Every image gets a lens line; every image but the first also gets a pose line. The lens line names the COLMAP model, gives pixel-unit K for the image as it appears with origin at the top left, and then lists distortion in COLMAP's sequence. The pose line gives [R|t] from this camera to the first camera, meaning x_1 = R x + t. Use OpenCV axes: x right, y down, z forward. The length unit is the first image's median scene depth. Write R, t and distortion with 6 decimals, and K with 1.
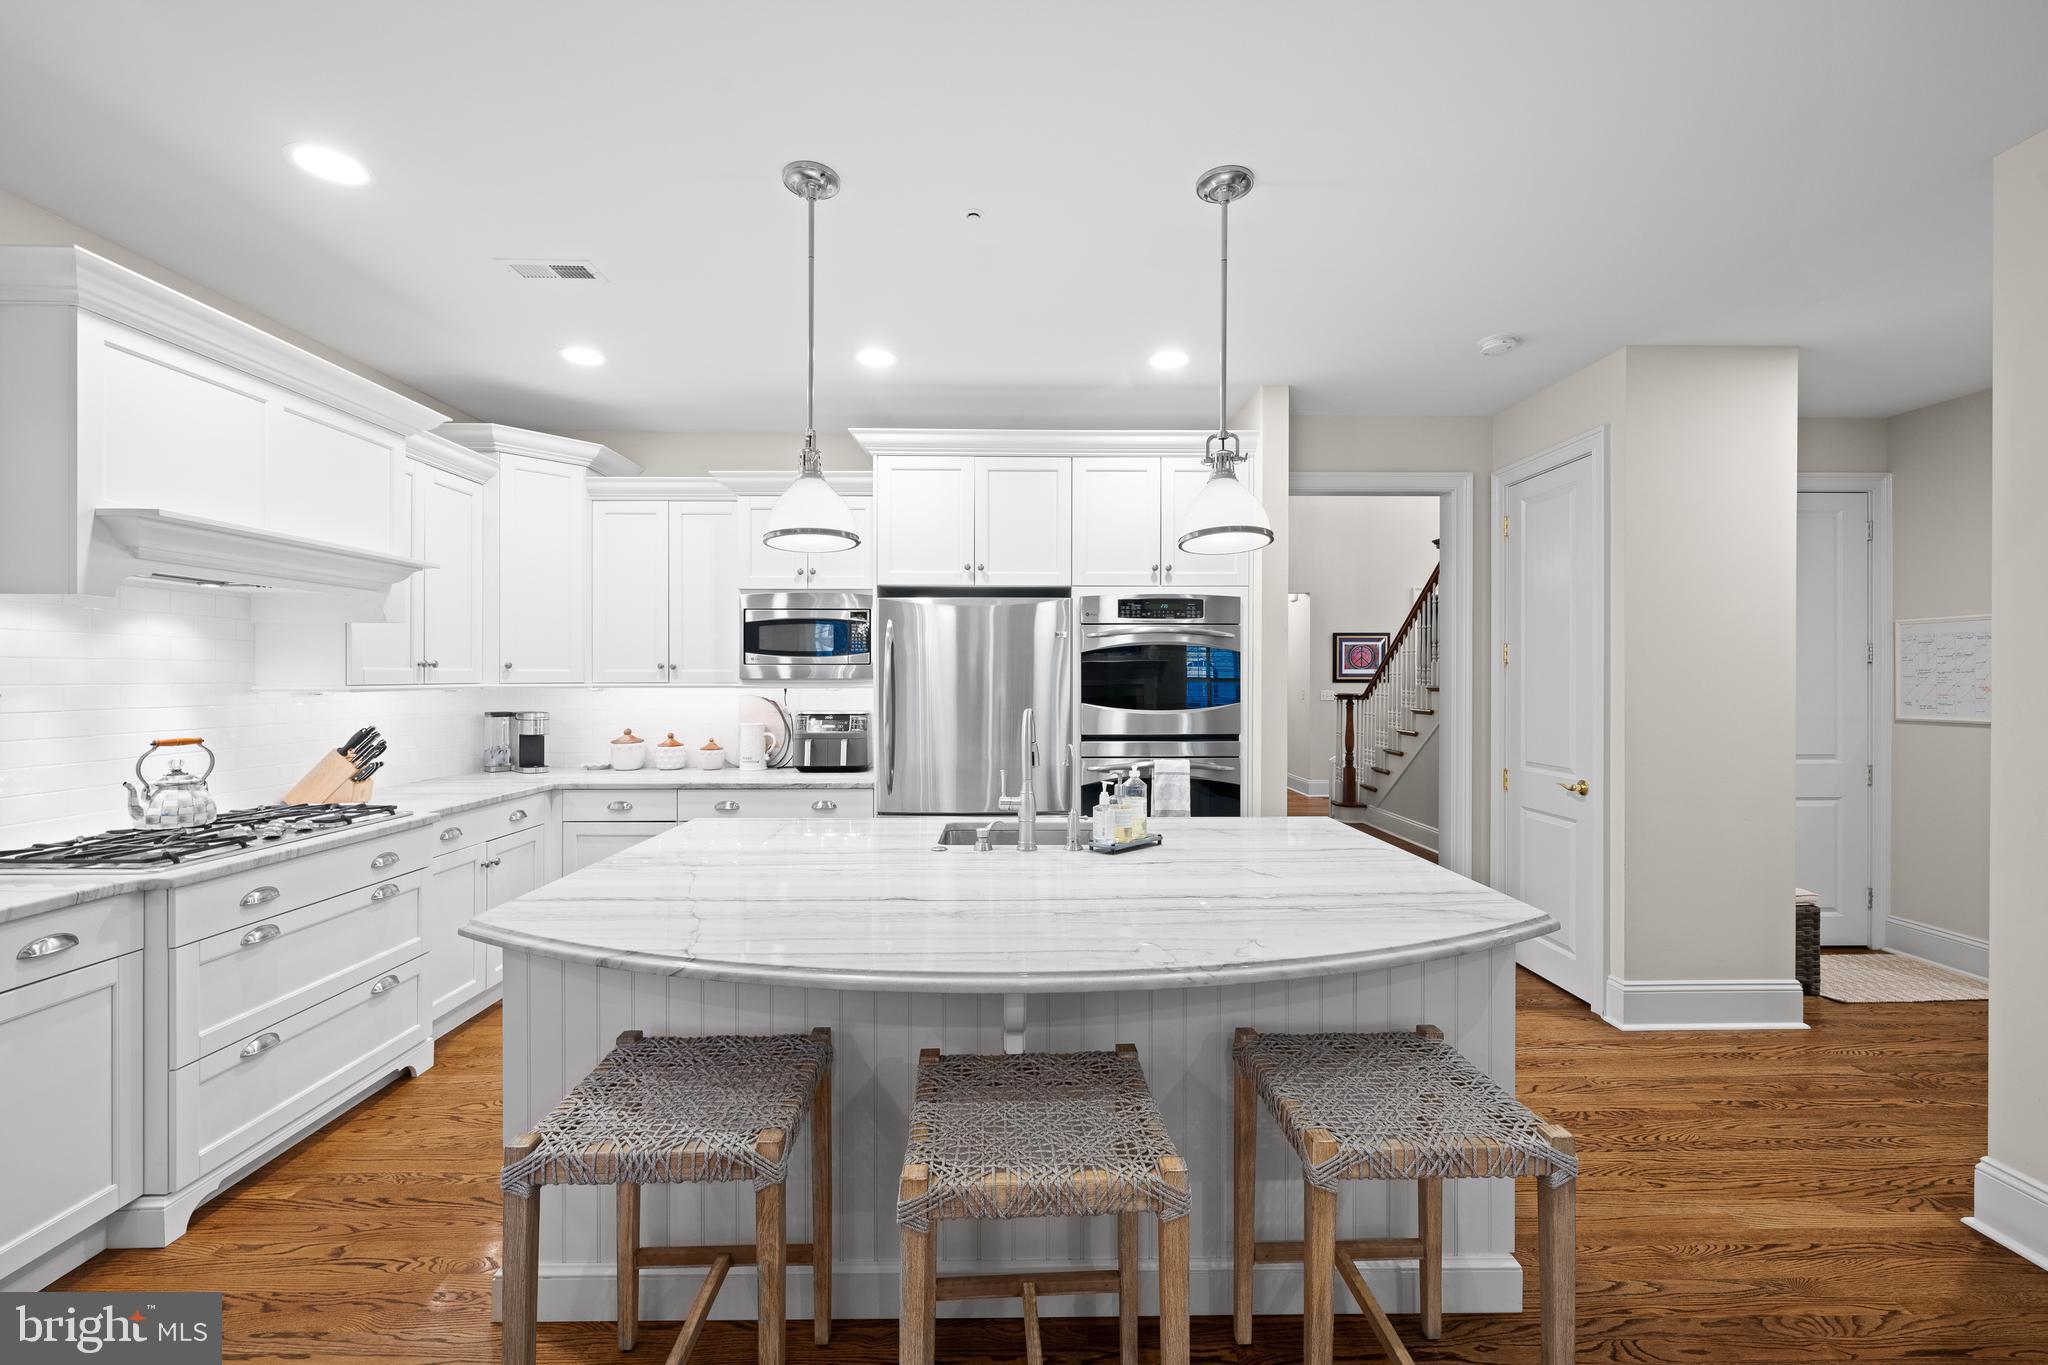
lens RADIAL K [[818.4, 0, 1027.1], [0, 818.4, 675.9], [0, 0, 1]] dist [0.002459, -0.000323]
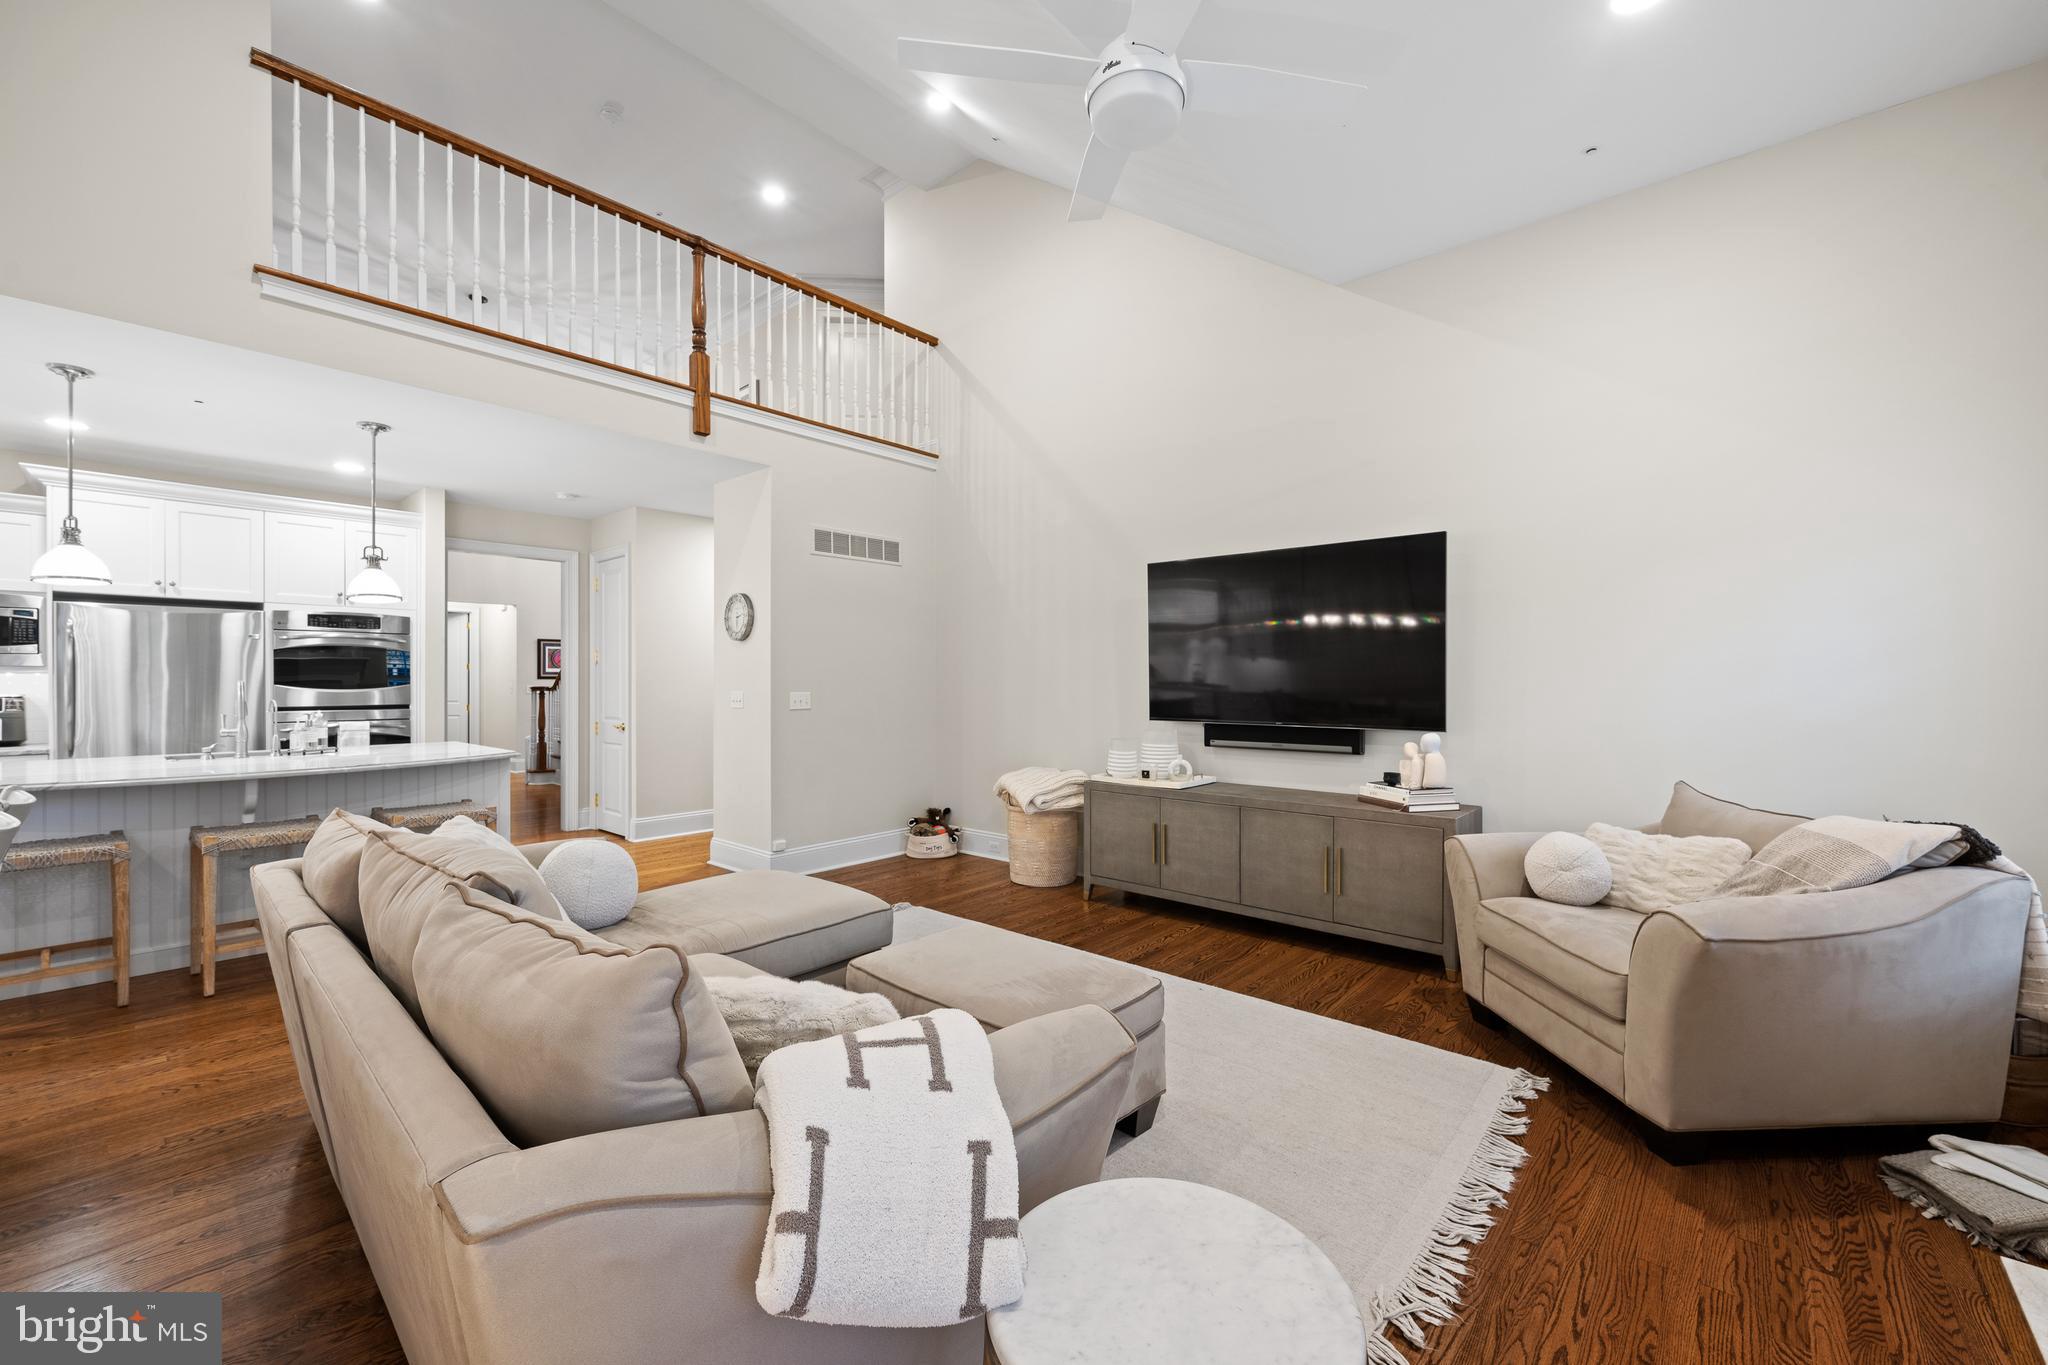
lens RADIAL K [[818.4, 0, 1025.7], [0, 818.4, 685.7], [0, 0, 1]] dist [0.002459, -0.000323]
pose [[0.675480, -0.004415, 0.737365, -0.098123], [0.000527, 0.999985, 0.005504, 0.026001], [-0.737378, -0.003329, 0.675472, -0.899272]]
